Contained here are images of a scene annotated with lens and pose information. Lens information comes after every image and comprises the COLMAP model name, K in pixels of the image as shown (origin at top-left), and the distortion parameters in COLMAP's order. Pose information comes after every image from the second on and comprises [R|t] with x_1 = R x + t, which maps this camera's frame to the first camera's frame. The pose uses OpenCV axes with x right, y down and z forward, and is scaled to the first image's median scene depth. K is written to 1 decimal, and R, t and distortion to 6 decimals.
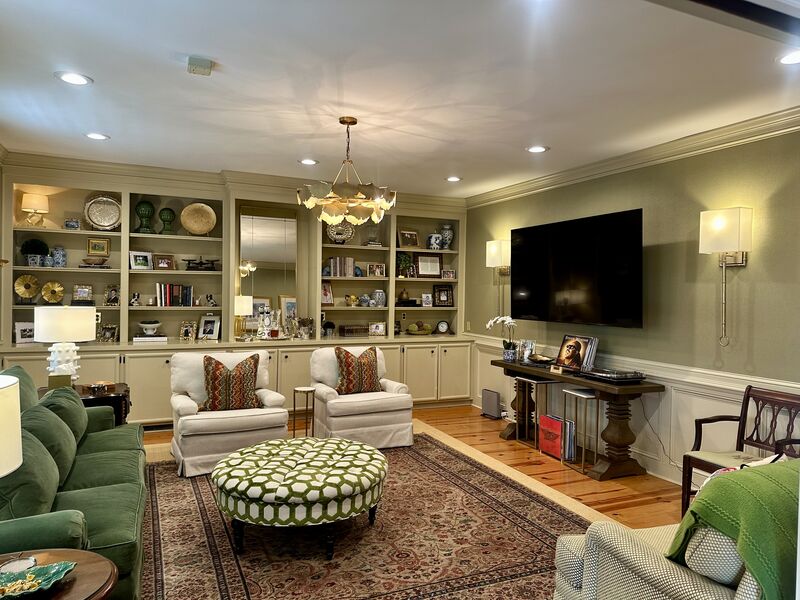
lens RADIAL K [[560.0, 0, 394.8], [0, 560.0, 295.4], [0, 0, 1]] dist [0.011016, -0.016439]
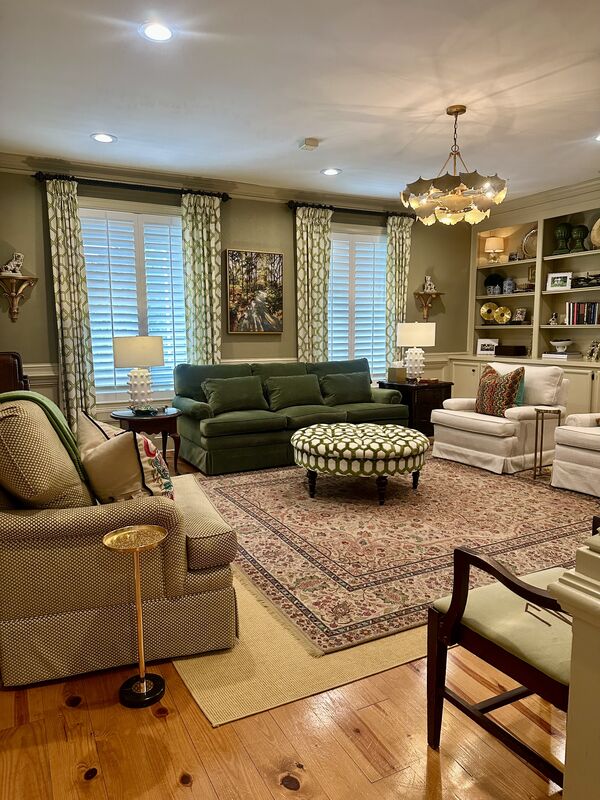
lens RADIAL K [[560.0, 0, 293.3], [0, 560.0, 405.7], [0, 0, 1]] dist [0.011016, -0.016439]
pose [[0.041565, 0.114495, -0.992554, 0.628739], [-0.003545, 0.993423, 0.114447, 0.053086], [0.999129, -0.001239, 0.041698, 0.478169]]
